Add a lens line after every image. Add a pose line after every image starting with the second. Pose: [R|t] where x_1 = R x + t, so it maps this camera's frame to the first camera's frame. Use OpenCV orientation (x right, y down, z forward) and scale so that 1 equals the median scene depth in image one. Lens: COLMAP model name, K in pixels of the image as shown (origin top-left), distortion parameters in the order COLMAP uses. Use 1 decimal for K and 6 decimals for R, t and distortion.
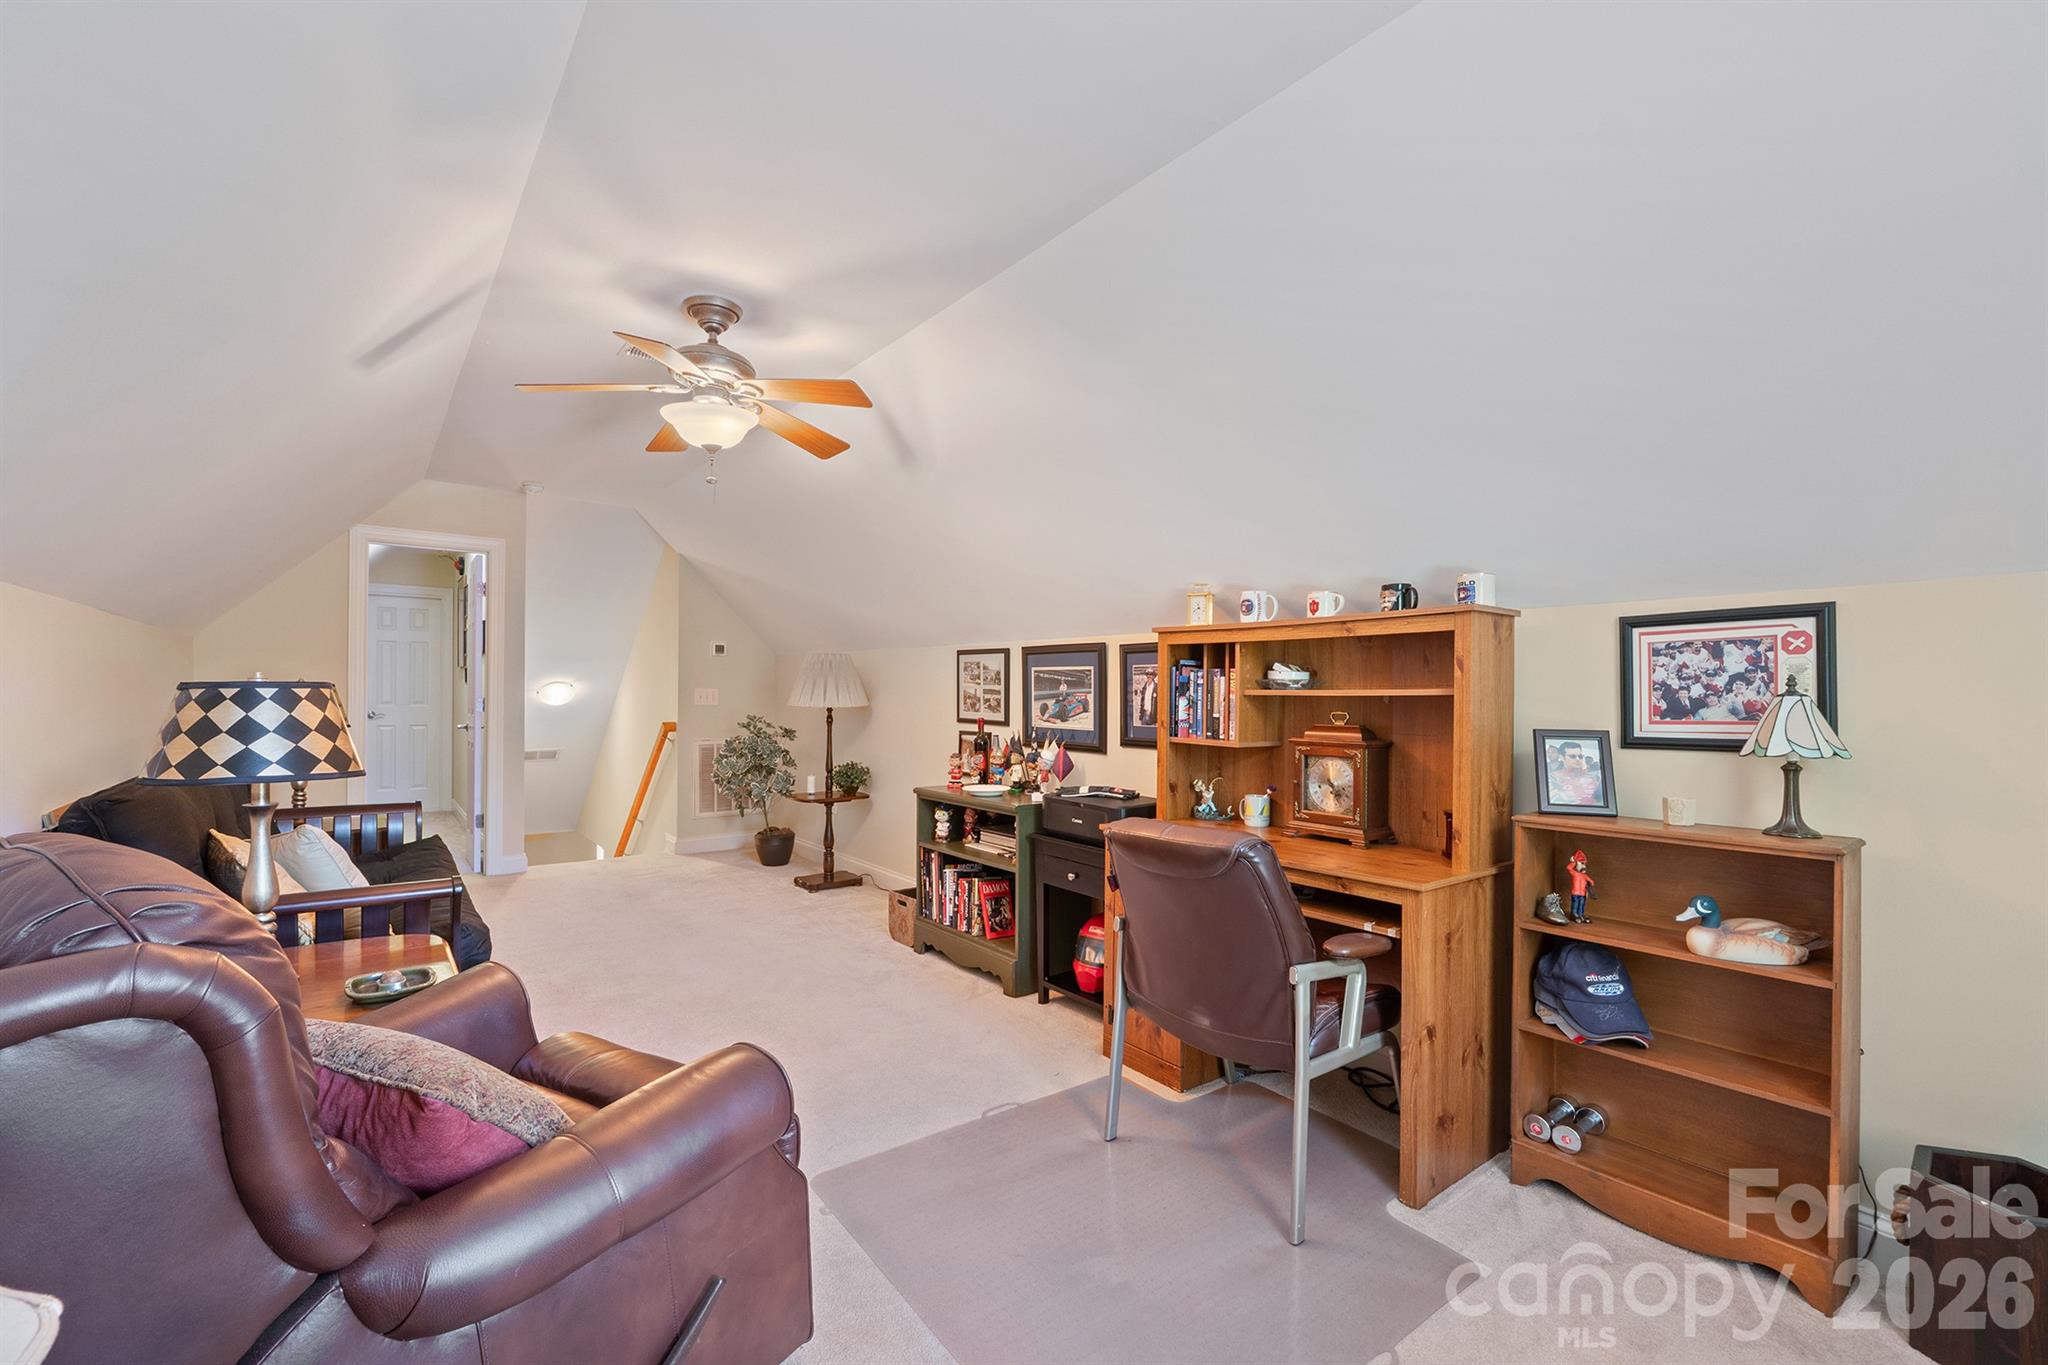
lens RADIAL K [[865.4, 0, 1026.7], [0, 865.4, 689.1], [0, 0, 1]] dist [-0.007451, -0.000714]
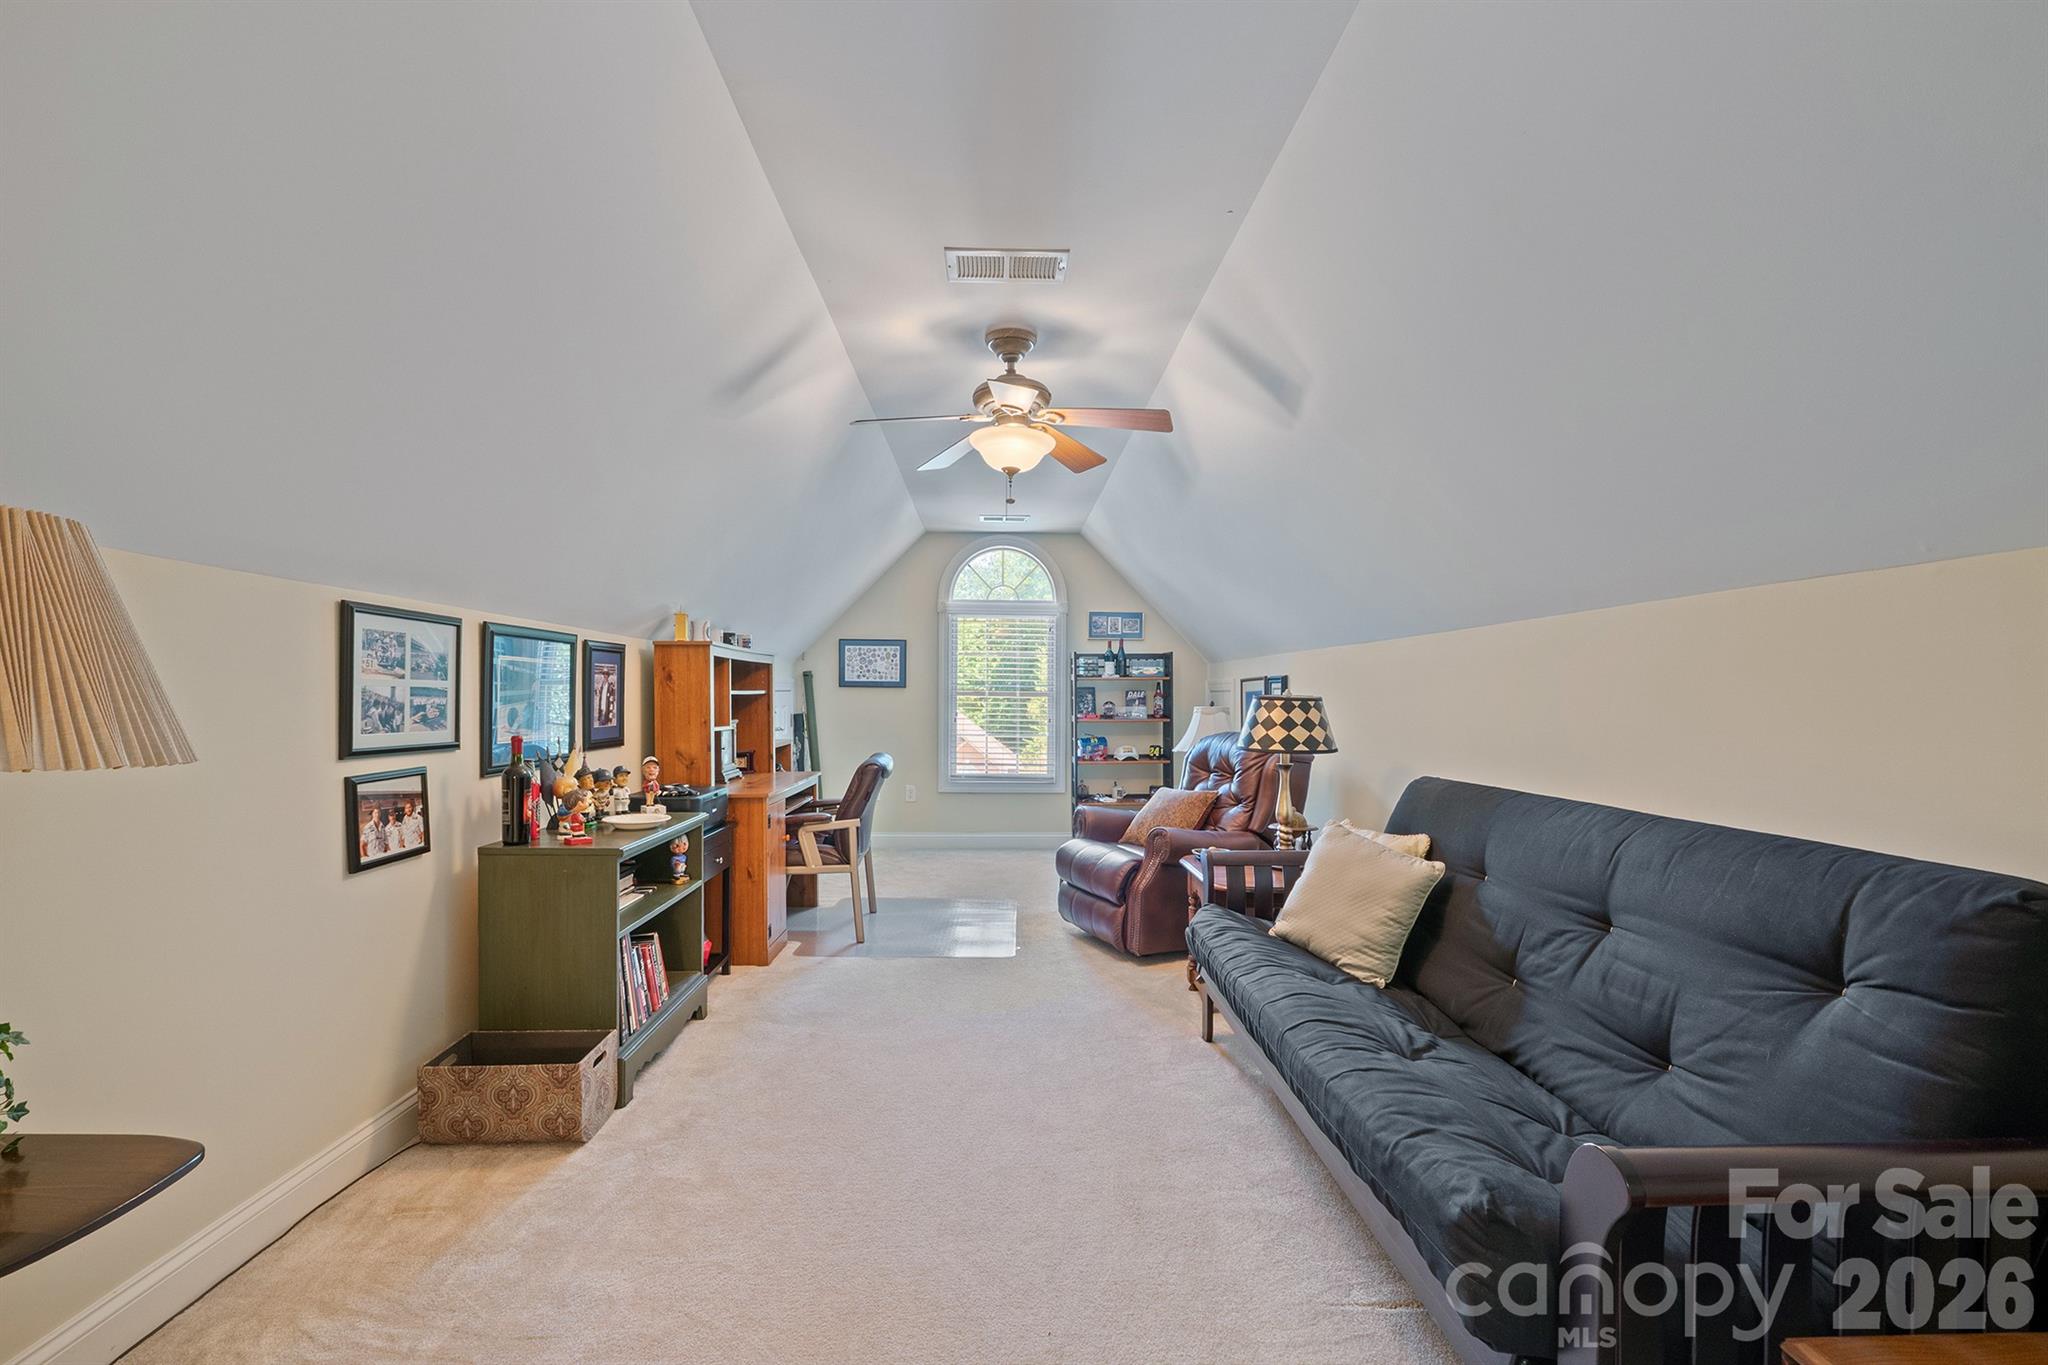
lens RADIAL K [[865.4, 0, 1025.0], [0, 865.4, 686.4], [0, 0, 1]] dist [-0.007451, -0.000714]
pose [[-0.799284, -0.002924, 0.600946, -0.675501], [-0.009184, 0.999931, -0.007351, 0.000088], [-0.600883, -0.011394, -0.799256, 1.217726]]
